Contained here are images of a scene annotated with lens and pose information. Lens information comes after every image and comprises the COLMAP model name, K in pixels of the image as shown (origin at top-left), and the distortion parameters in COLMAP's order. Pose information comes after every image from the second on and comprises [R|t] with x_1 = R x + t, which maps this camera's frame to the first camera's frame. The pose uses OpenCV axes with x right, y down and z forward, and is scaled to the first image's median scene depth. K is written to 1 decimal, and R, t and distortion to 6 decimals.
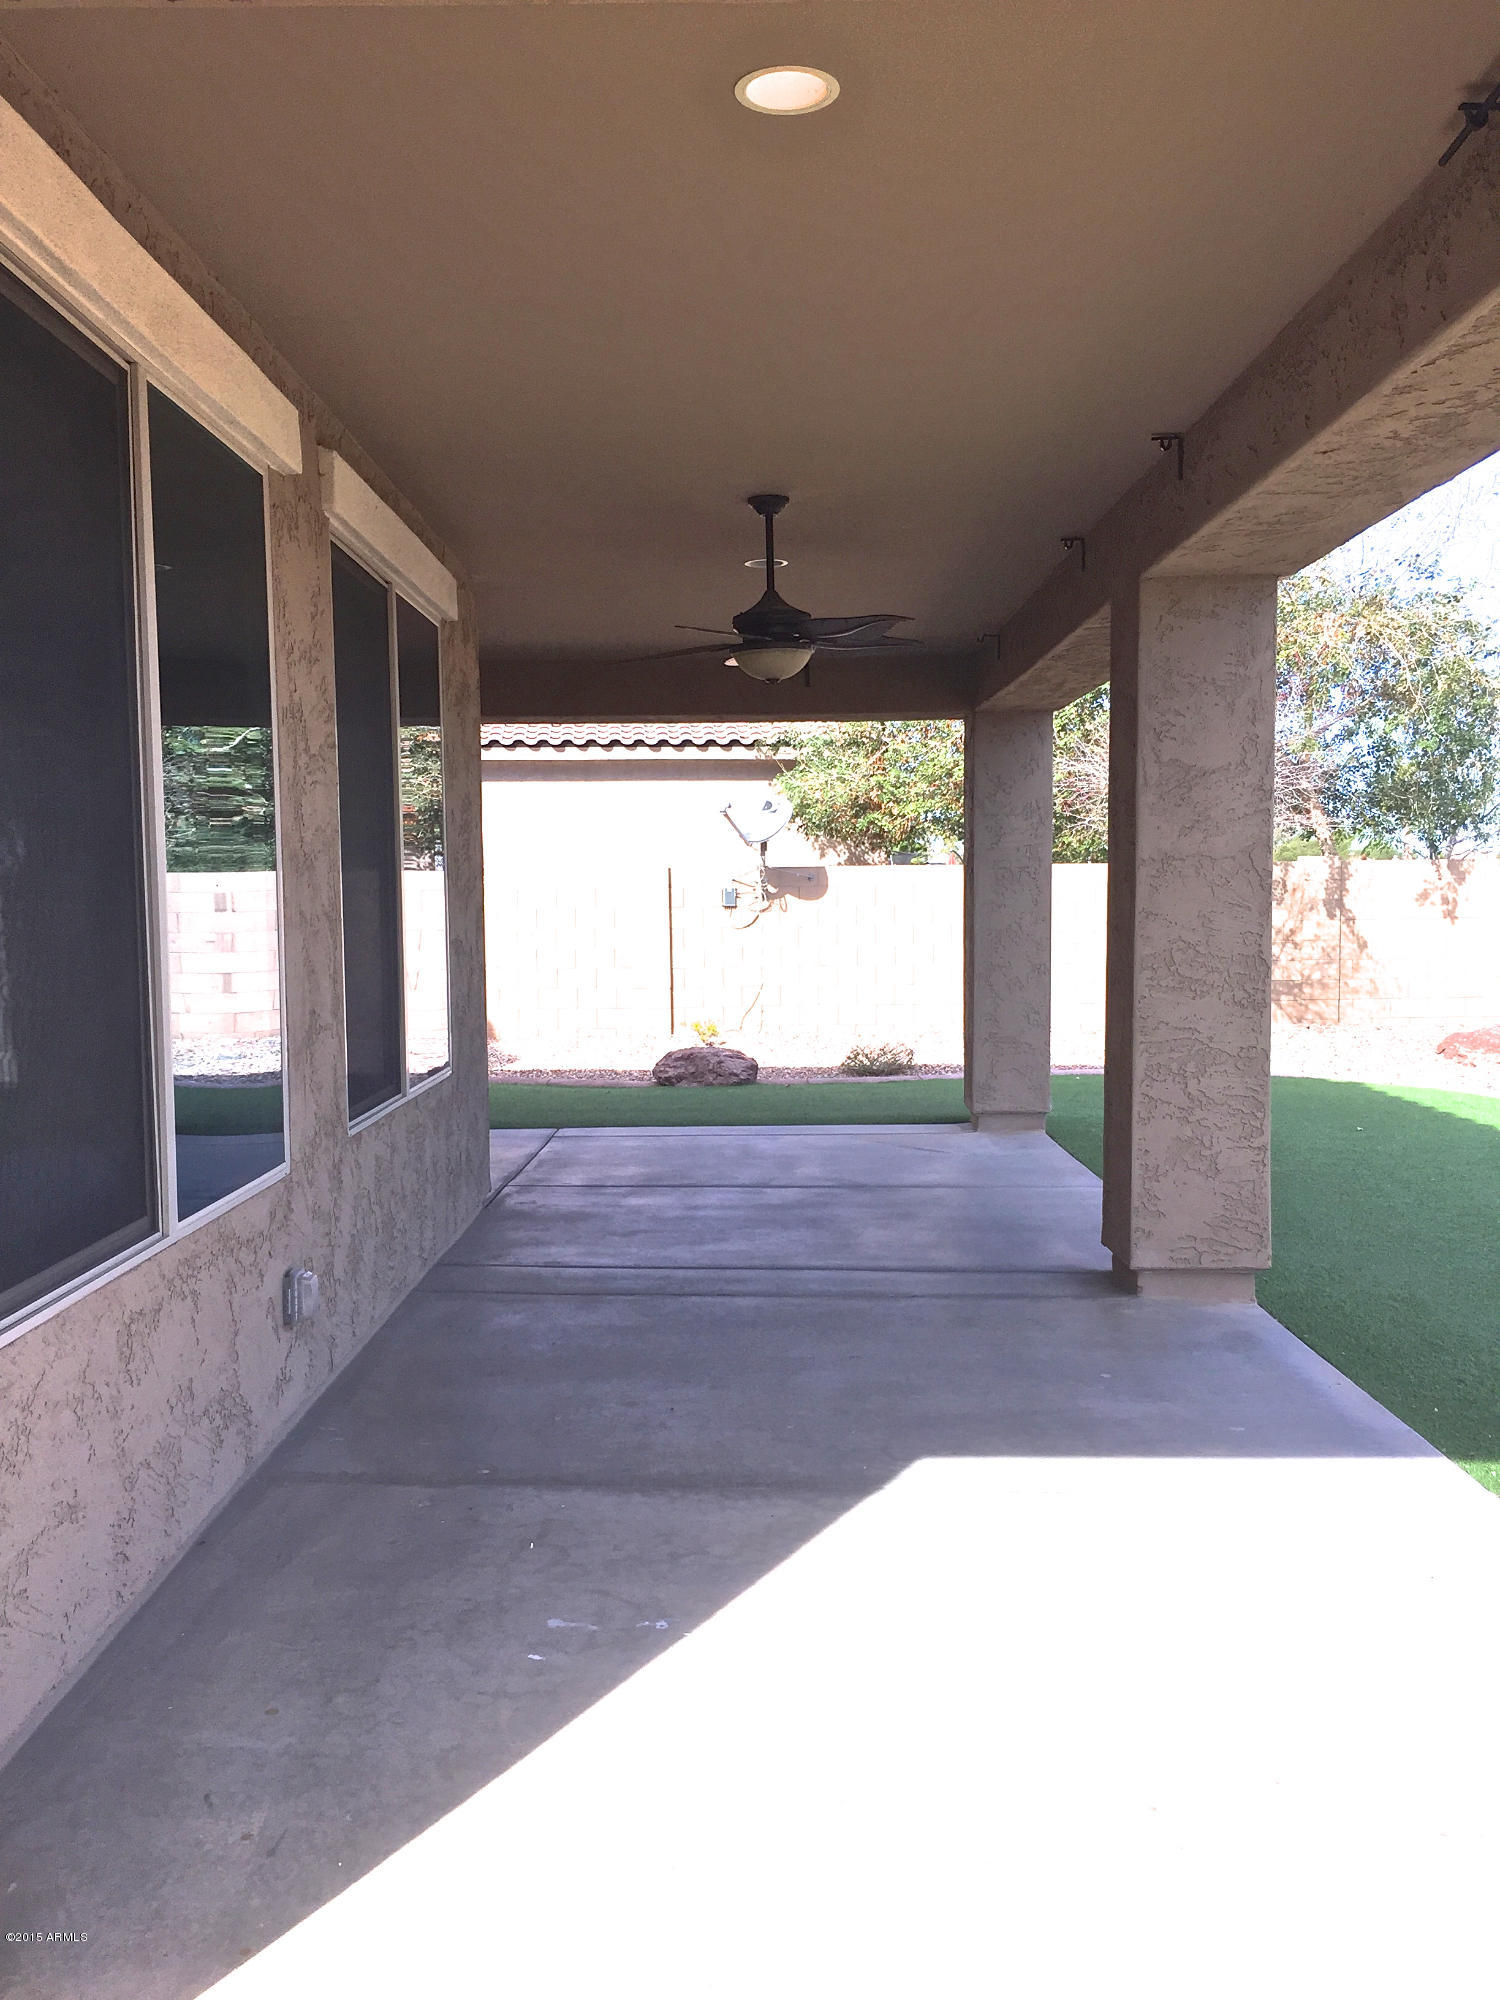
lens RADIAL K [[1703.6, 0, 748.6], [0, 1703.6, 1001.1], [0, 0, 1]] dist [0.062721, -0.079817]
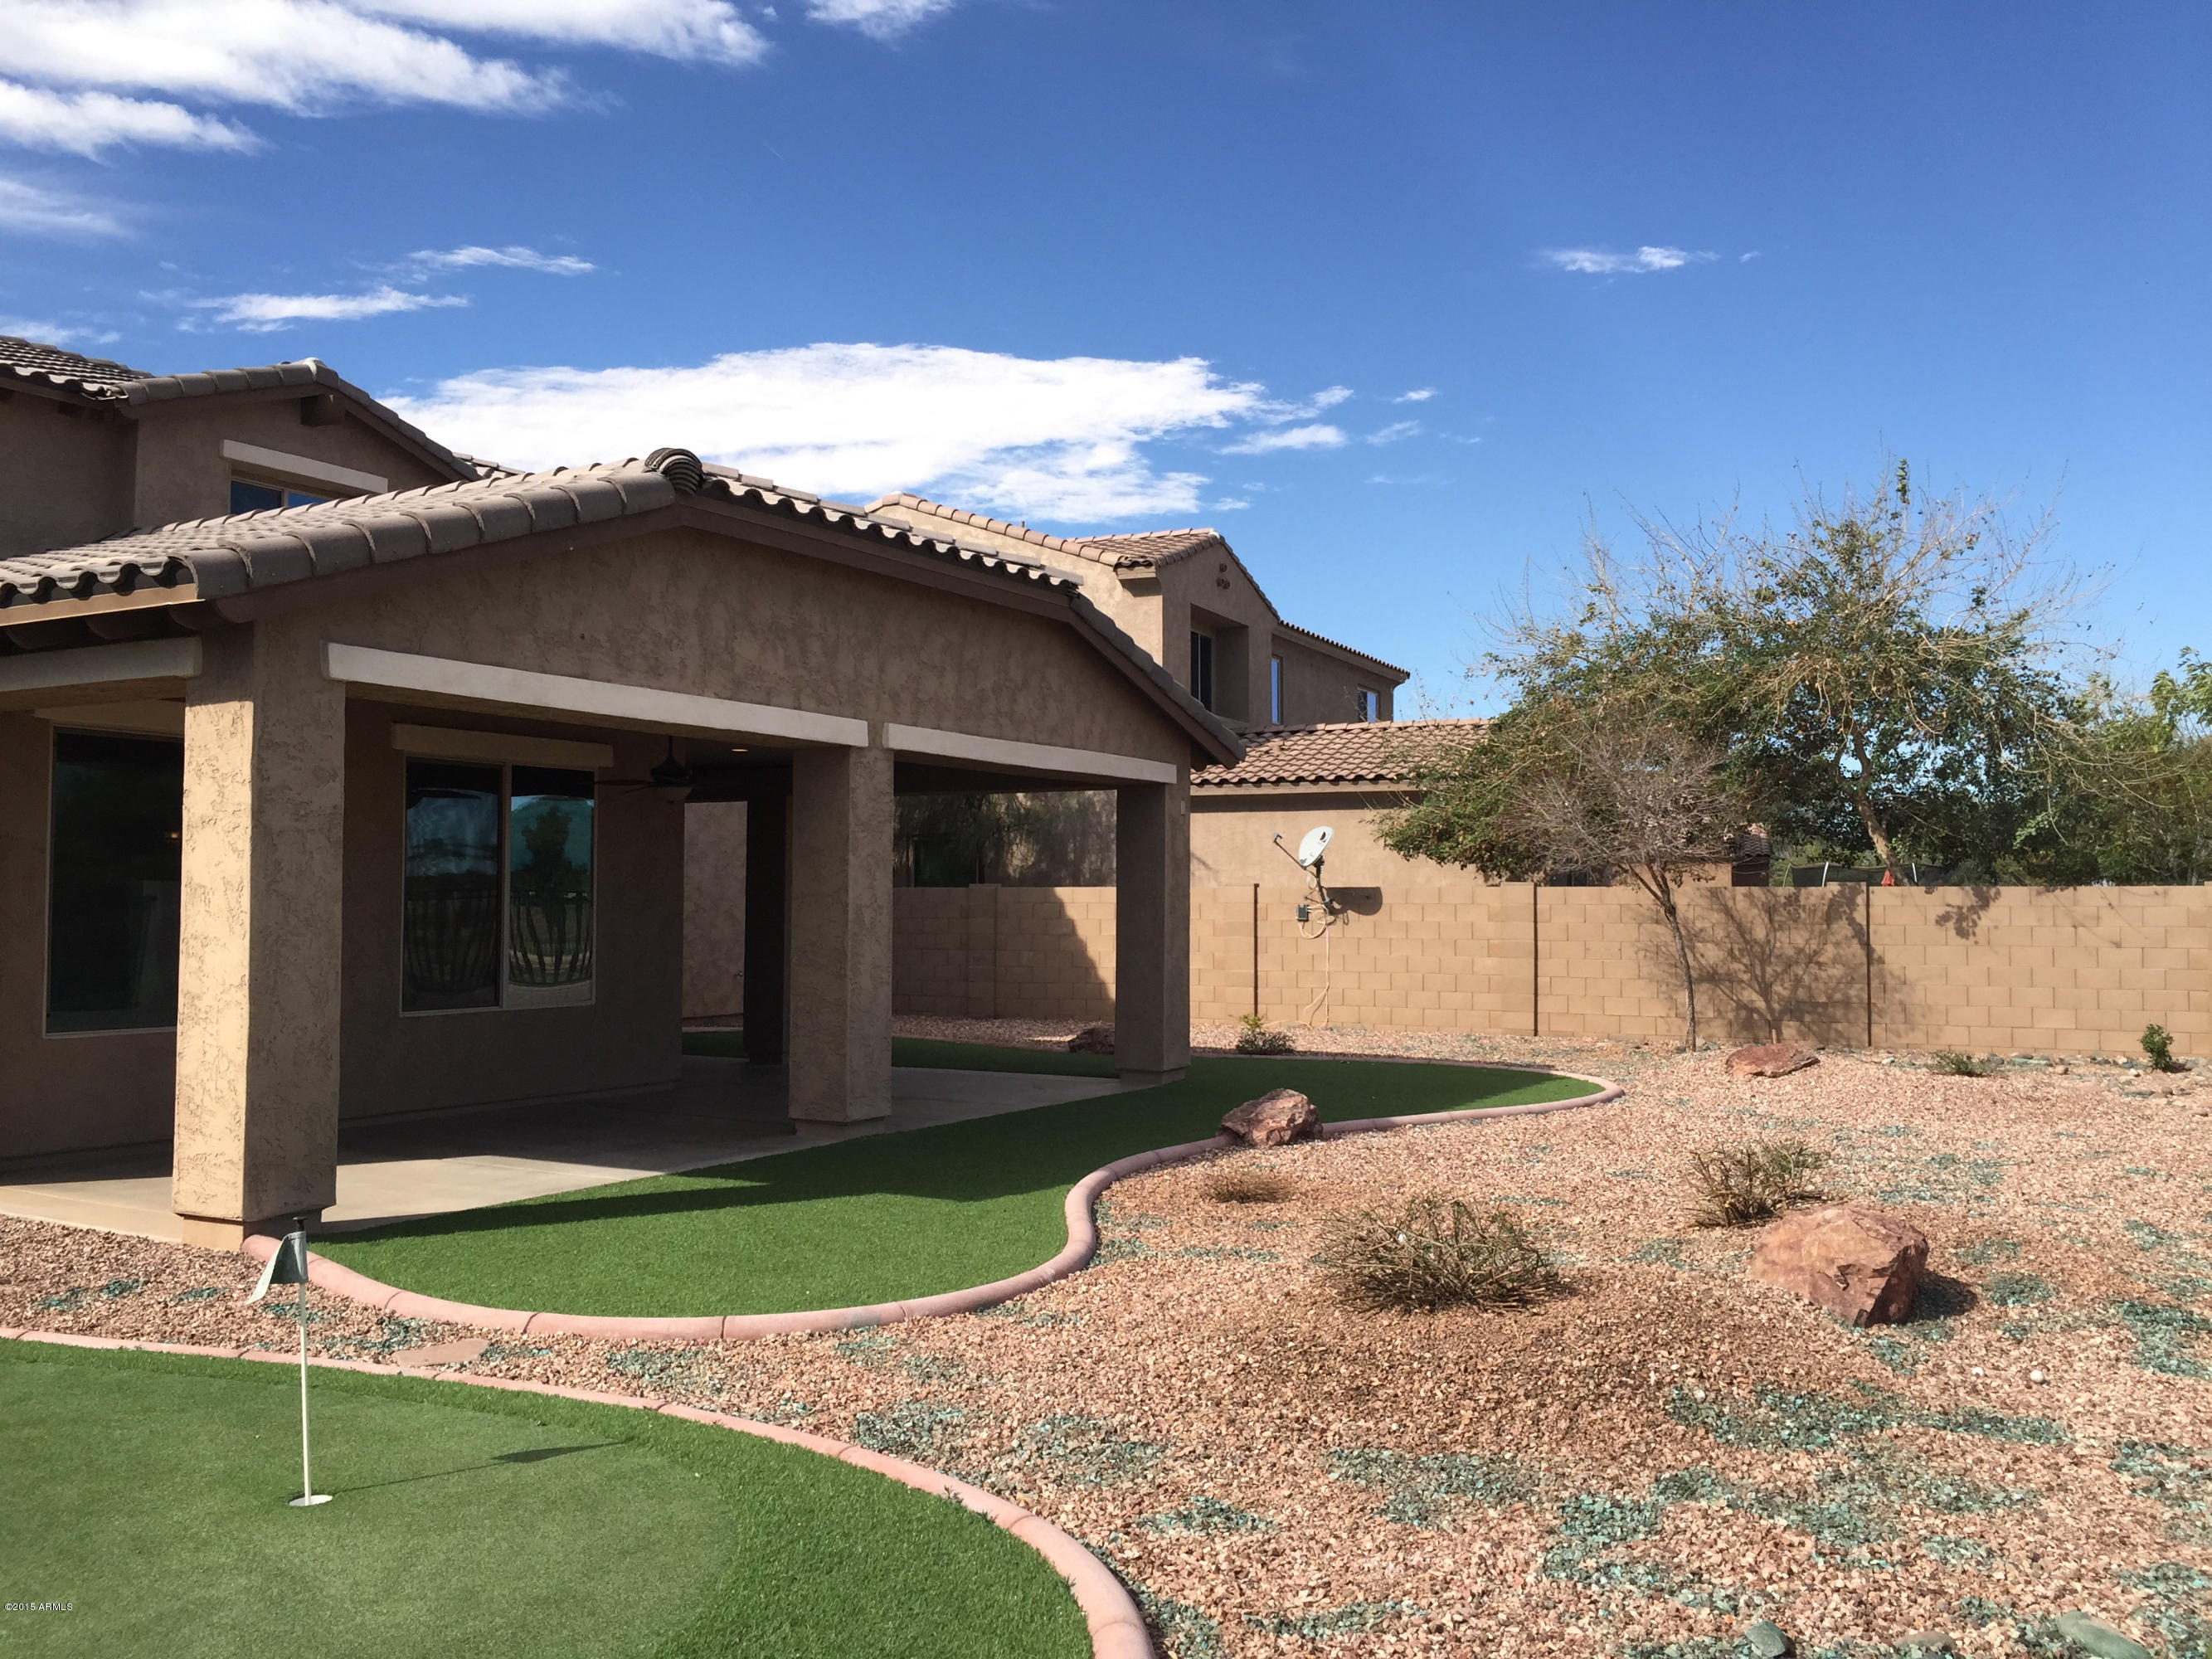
lens RADIAL K [[1884.3, 0, 1098.7], [0, 1884.3, 825.1], [0, 0, 1]] dist [0.062721, -0.079817]
pose [[0.871796, -0.010820, -0.489749, 0.505561], [-0.040133, 0.994818, -0.093419, 0.007332], [0.488222, 0.101097, 0.866844, -0.213098]]
